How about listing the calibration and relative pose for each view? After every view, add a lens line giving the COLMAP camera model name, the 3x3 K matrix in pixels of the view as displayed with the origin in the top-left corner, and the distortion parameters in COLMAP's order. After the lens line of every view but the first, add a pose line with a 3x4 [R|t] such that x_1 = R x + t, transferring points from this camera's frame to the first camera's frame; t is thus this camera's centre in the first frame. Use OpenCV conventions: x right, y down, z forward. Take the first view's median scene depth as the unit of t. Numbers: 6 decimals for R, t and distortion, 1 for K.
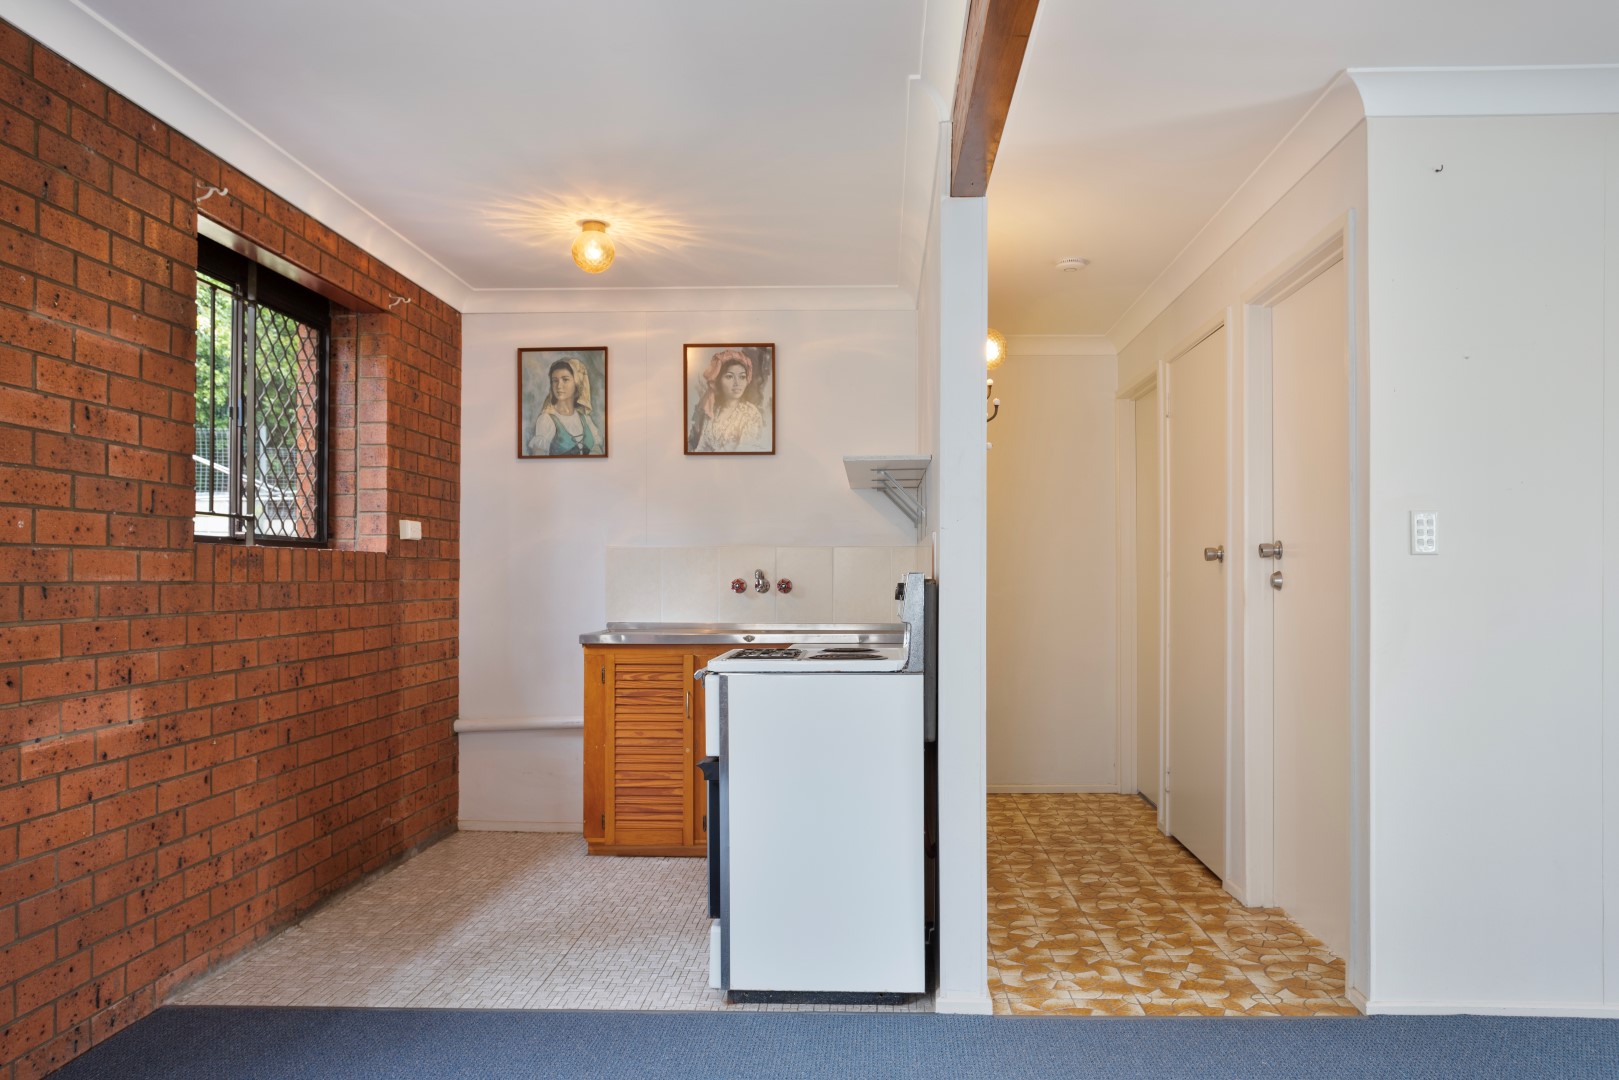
lens RADIAL K [[1159.0, 0, 815.8], [0, 1159.0, 571.2], [0, 0, 1]] dist [-0.081486, 0.127904]
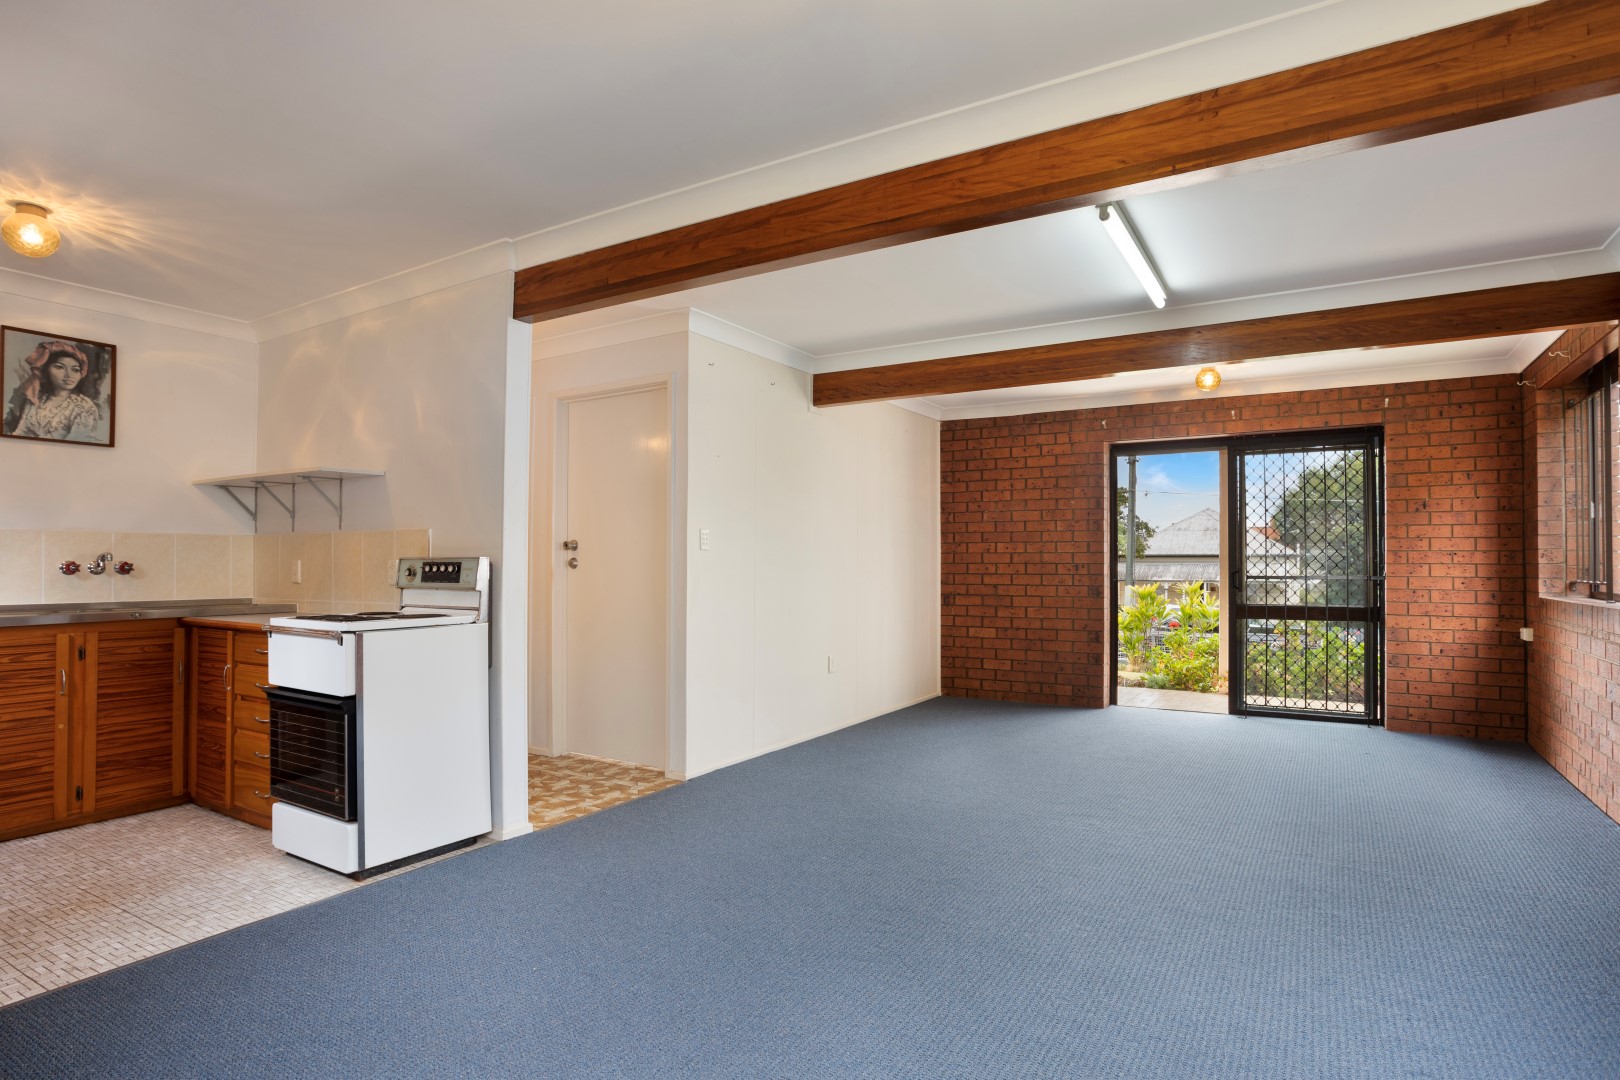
lens RADIAL K [[830.6, 0, 812.9], [0, 830.6, 556.4], [0, 0, 1]] dist [0.000925, 0.000437]
pose [[0.524940, 0.006620, 0.851113, -0.563162], [-0.006422, 0.999972, -0.003817, 0.000886], [-0.851115, -0.003462, 0.524968, 0.045871]]
